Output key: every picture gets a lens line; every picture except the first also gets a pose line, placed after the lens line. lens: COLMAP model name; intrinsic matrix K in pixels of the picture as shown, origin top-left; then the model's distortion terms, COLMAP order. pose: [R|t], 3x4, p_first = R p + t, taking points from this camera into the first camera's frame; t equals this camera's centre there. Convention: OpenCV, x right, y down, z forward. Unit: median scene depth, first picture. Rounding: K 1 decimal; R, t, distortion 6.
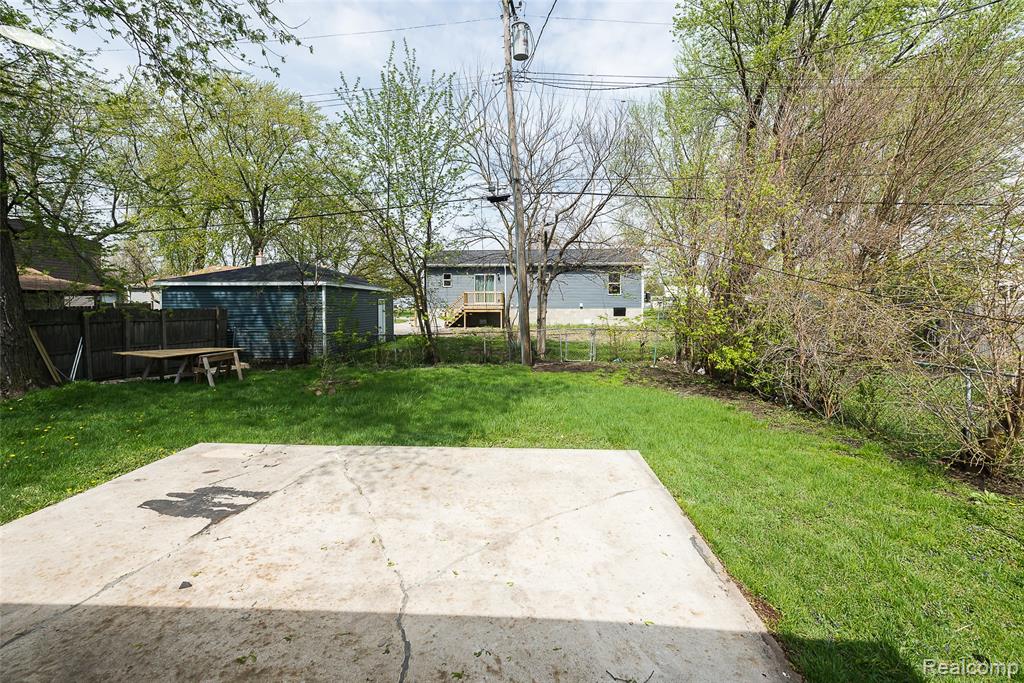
lens RADIAL K [[434.3, 0, 525.7], [0, 434.3, 326.1], [0, 0, 1]] dist [0.008344, -0.000230]
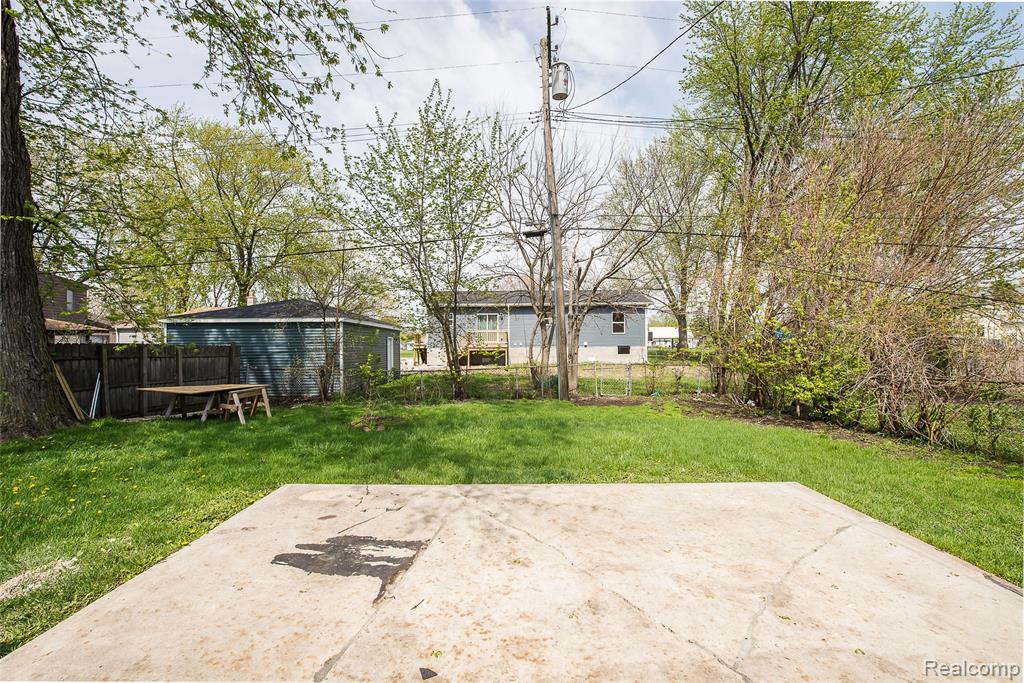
lens RADIAL K [[416.2, 0, 543.5], [0, 416.2, 357.6], [0, 0, 1]] dist [-0.016976, -0.000114]
pose [[0.997486, -0.000748, 0.070864, -0.115144], [0.002128, 0.999809, -0.019404, 0.011238], [-0.070836, 0.019506, 0.997297, 0.048829]]
